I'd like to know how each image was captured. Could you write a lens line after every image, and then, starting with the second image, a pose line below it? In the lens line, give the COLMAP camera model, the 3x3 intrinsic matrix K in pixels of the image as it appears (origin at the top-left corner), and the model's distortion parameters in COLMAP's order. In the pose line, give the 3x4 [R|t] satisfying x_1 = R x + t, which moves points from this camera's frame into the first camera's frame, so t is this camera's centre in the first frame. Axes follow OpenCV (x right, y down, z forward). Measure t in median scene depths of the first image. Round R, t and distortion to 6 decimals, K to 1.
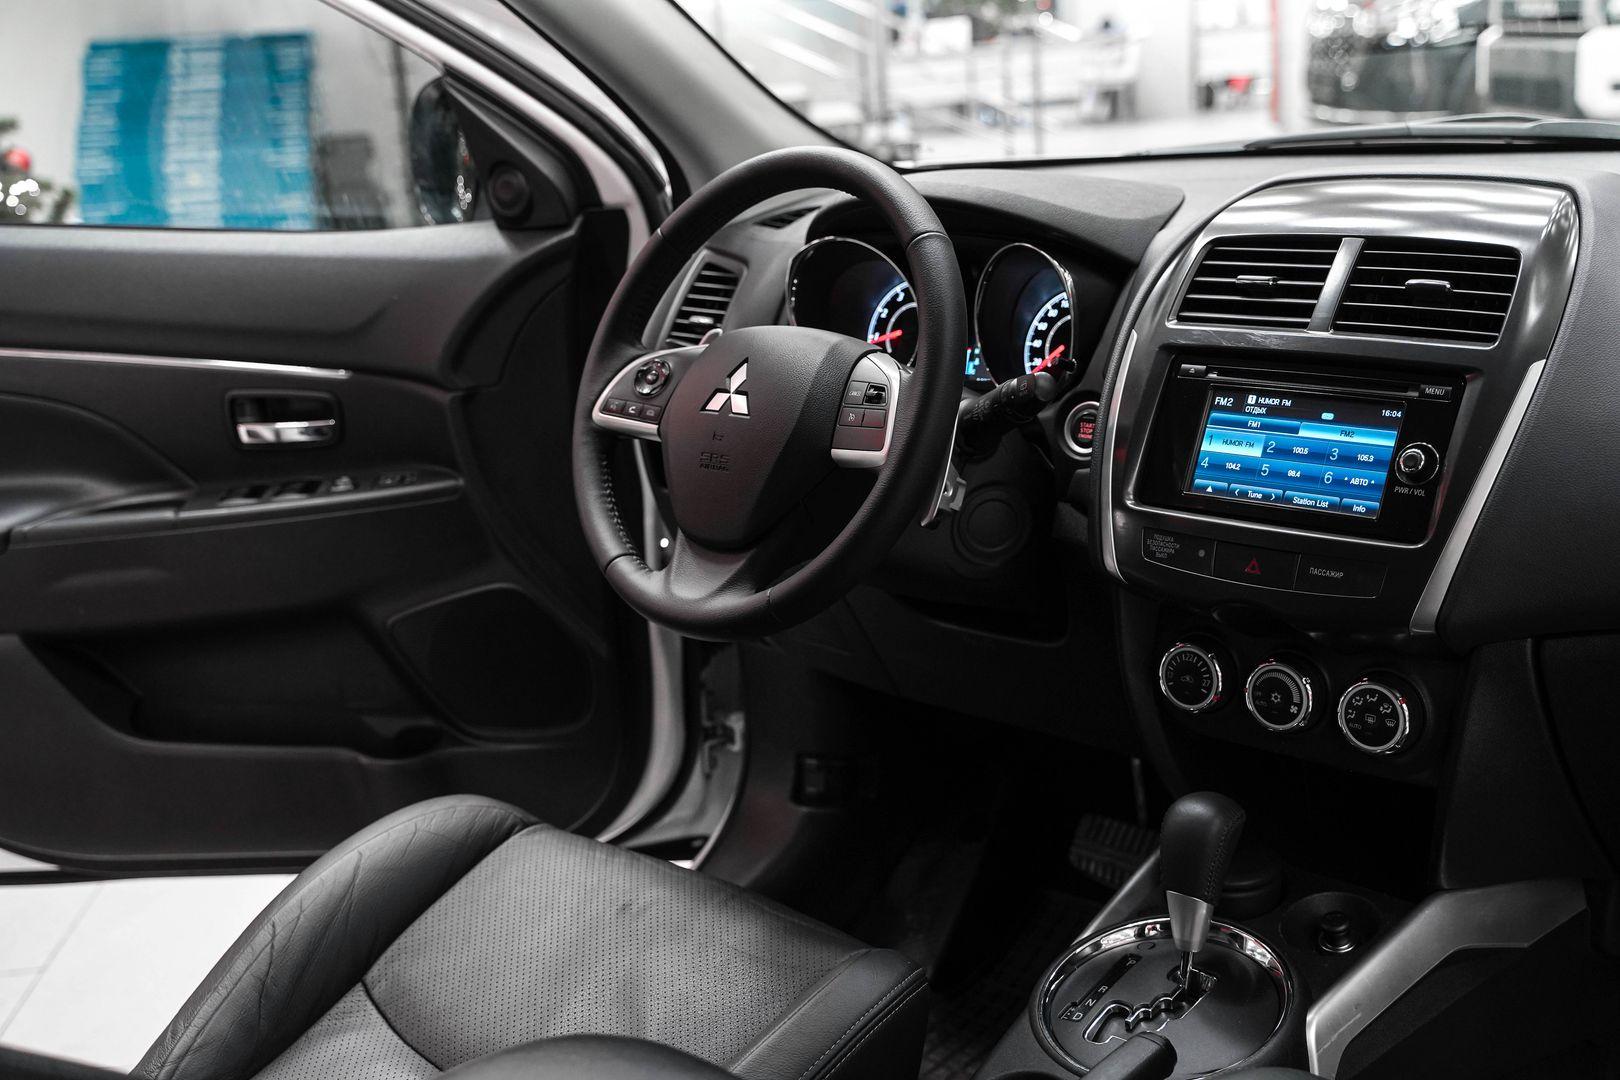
lens RADIAL K [[1927.7, 0, 810.0], [0, 1927.7, 540.0], [0, 0, 1]] dist [0.005618, 0.090364]
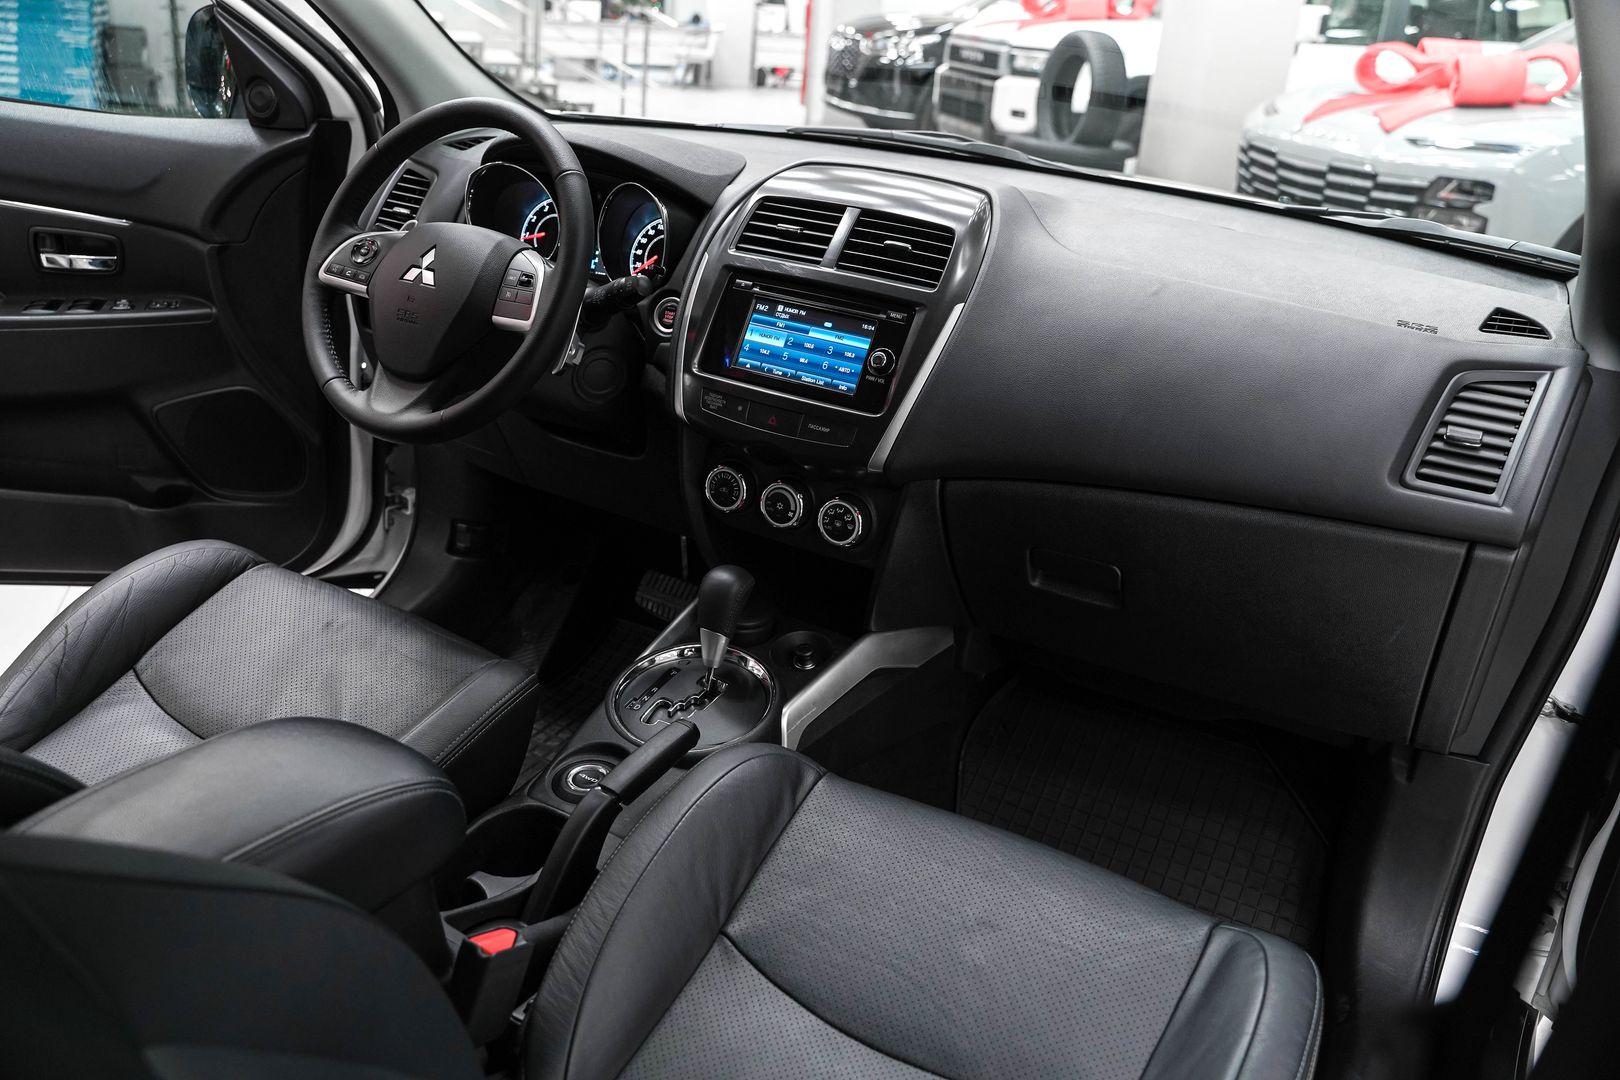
lens RADIAL K [[1320.2, 0, 806.0], [0, 1320.2, 536.9], [0, 0, 1]] dist [-0.113867, 0.090325]
pose [[0.964095, 0.049863, 0.260835, -0.009529], [-0.082134, 0.990043, 0.114319, -0.014633], [-0.252538, -0.131637, 0.958591, -0.009868]]
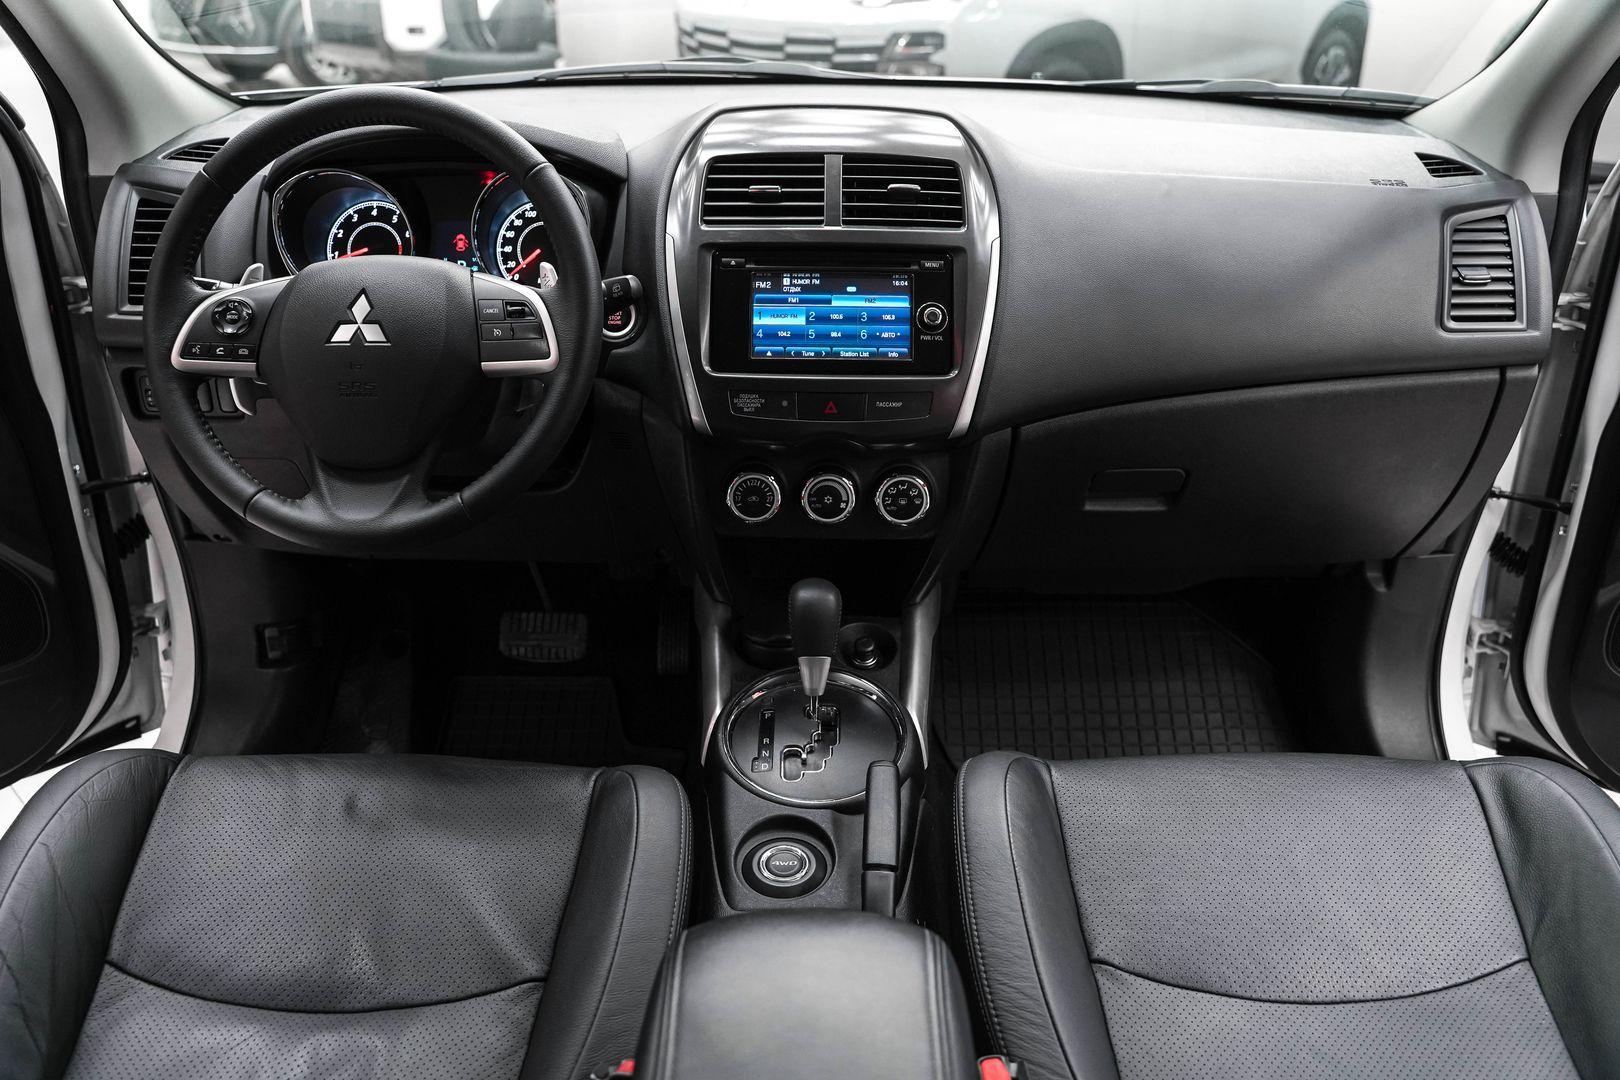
lens RADIAL K [[1324.1, 0, 810.0], [0, 1324.1, 540.0], [0, 0, 1]] dist [-0.104303, 0.060825]
pose [[0.739206, -0.221957, 0.635854, -0.353047], [0.124411, 0.972887, 0.194971, -0.071320], [-0.661889, -0.065017, 0.746777, 0.293317]]
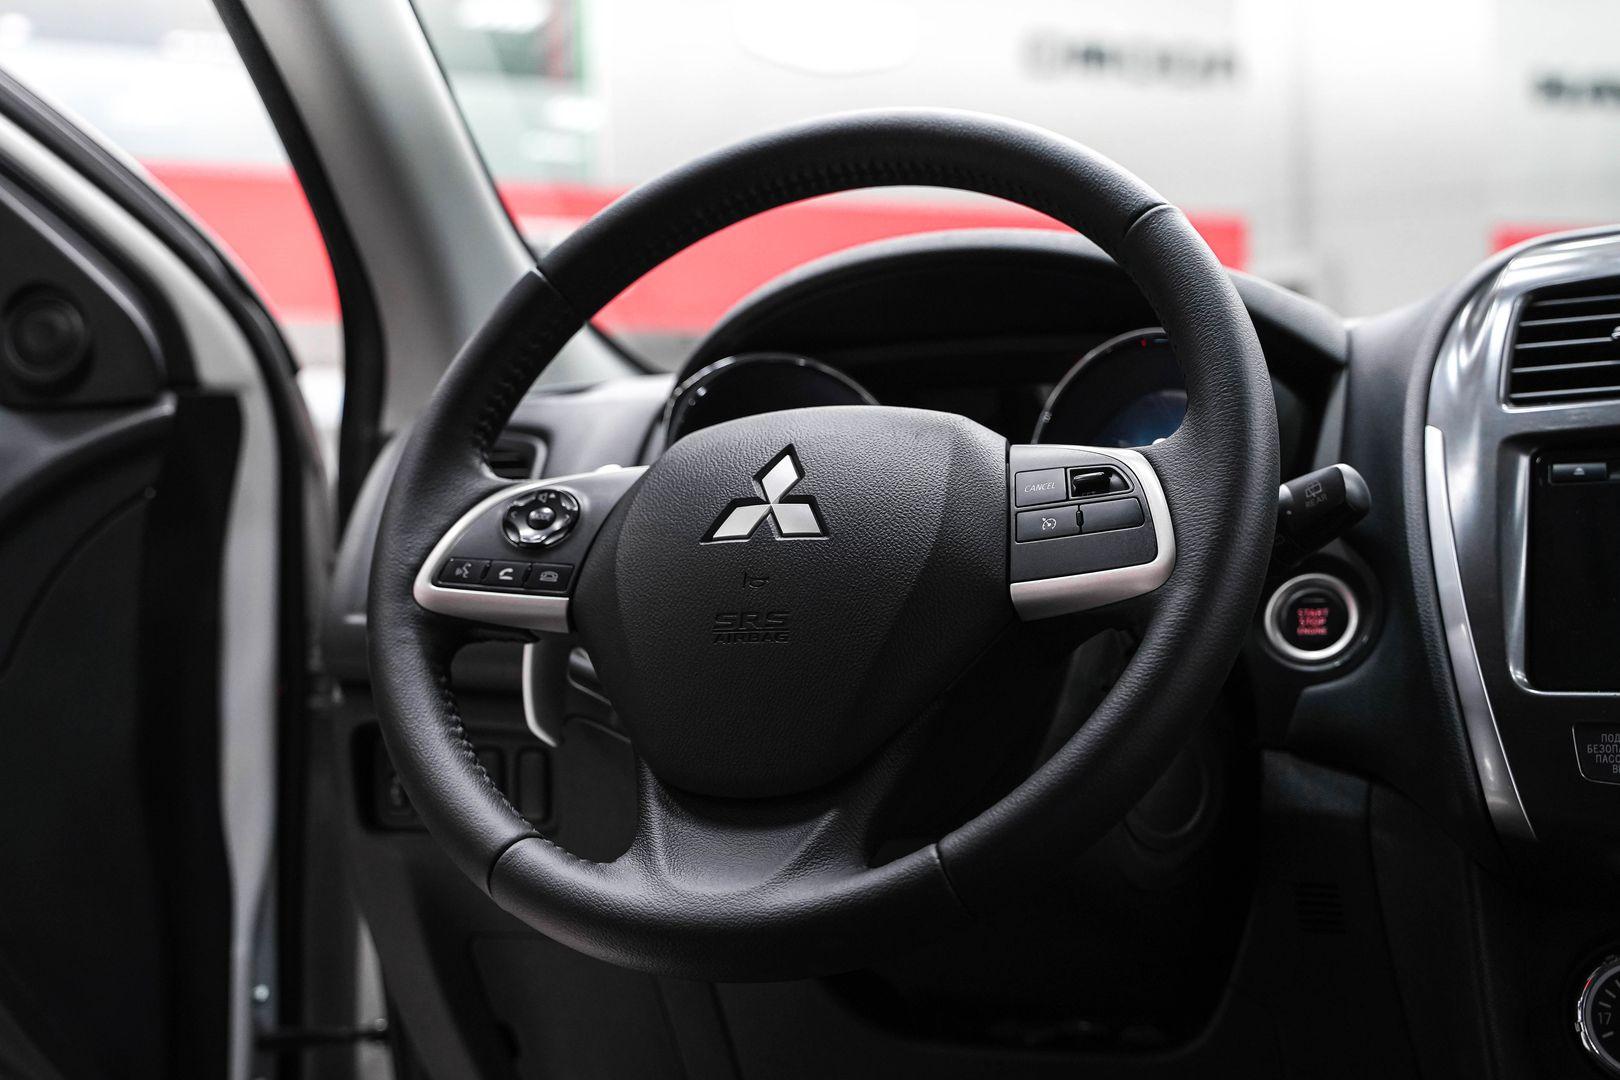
lens RADIAL K [[2345.9, 0, 814.2], [0, 2345.9, 489.8], [0, 0, 1]] dist [0.061430, 0.086278]
pose [[0.931809, 0.057877, 0.358306, -0.266401], [0.057560, 0.951146, -0.303329, 0.117979], [-0.358357, 0.303268, 0.882954, 0.443343]]
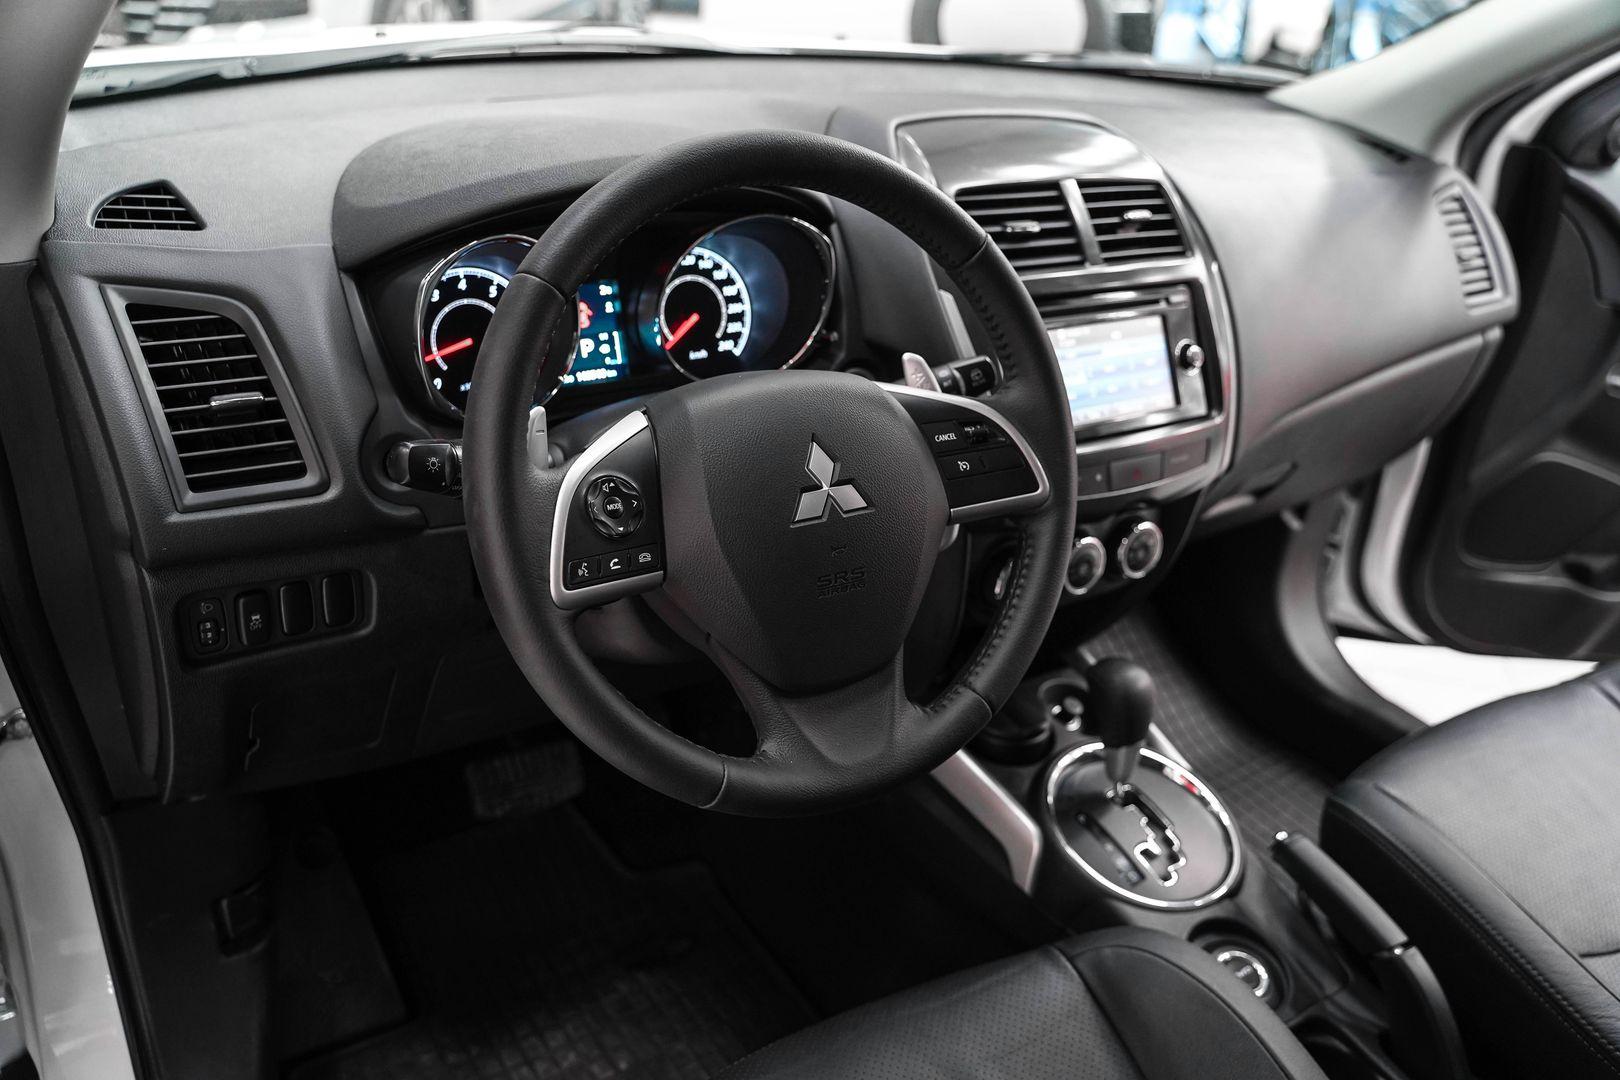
lens RADIAL K [[1320.2, 0, 806.0], [0, 1320.2, 536.9], [0, 0, 1]] dist [-0.113867, 0.090325]
pose [[0.240082, -0.373715, 0.895934, -0.513420], [0.152713, 0.925975, 0.345323, -0.239566], [-0.958665, 0.053915, 0.279381, 0.893541]]
